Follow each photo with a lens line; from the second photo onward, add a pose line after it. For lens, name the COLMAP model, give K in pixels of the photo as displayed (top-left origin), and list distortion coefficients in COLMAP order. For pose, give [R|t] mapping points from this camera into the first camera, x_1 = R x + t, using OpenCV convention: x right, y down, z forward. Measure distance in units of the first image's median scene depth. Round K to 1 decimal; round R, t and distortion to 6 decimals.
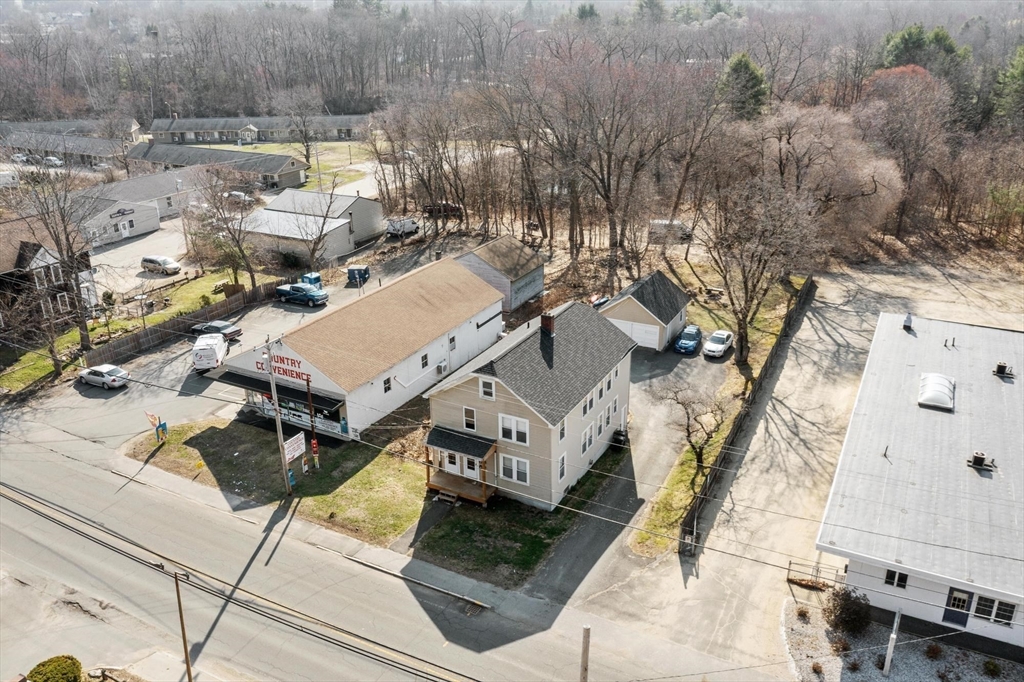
lens RADIAL K [[807.0, 0, 512.0], [0, 807.0, 341.0], [0, 0, 1]] dist [-0.000995, -0.000547]
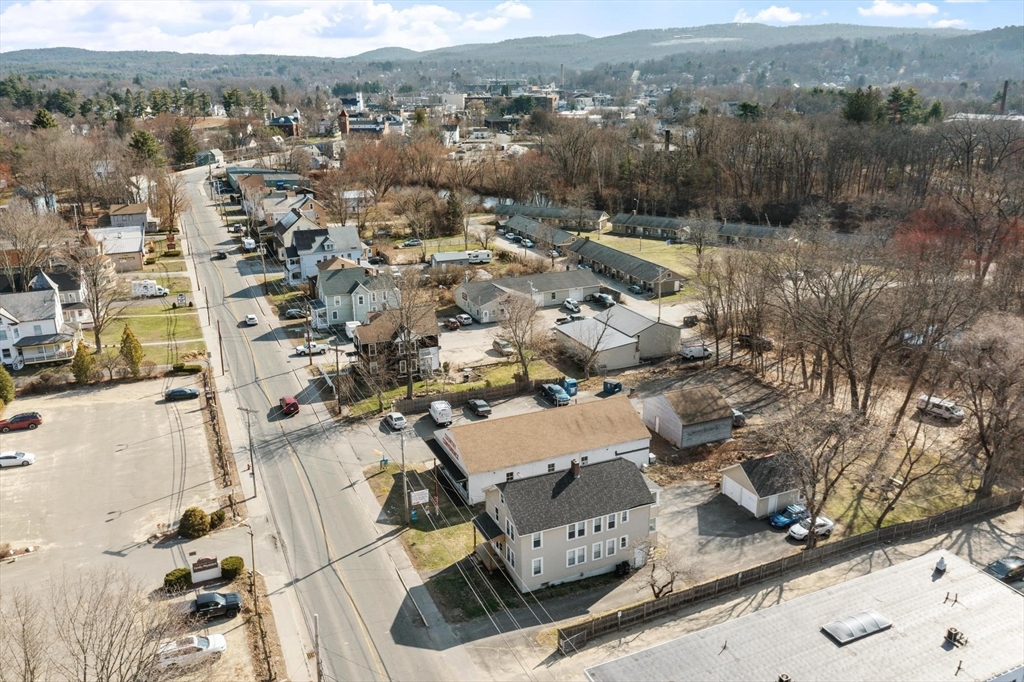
lens RADIAL K [[807.0, 0, 512.0], [0, 807.0, 341.0], [0, 0, 1]] dist [-0.000995, -0.000547]
pose [[0.783343, 0.193374, -0.590746, 0.584732], [-0.233951, 0.972215, 0.008019, -0.173421], [0.575883, 0.131924, 0.806818, -0.180021]]
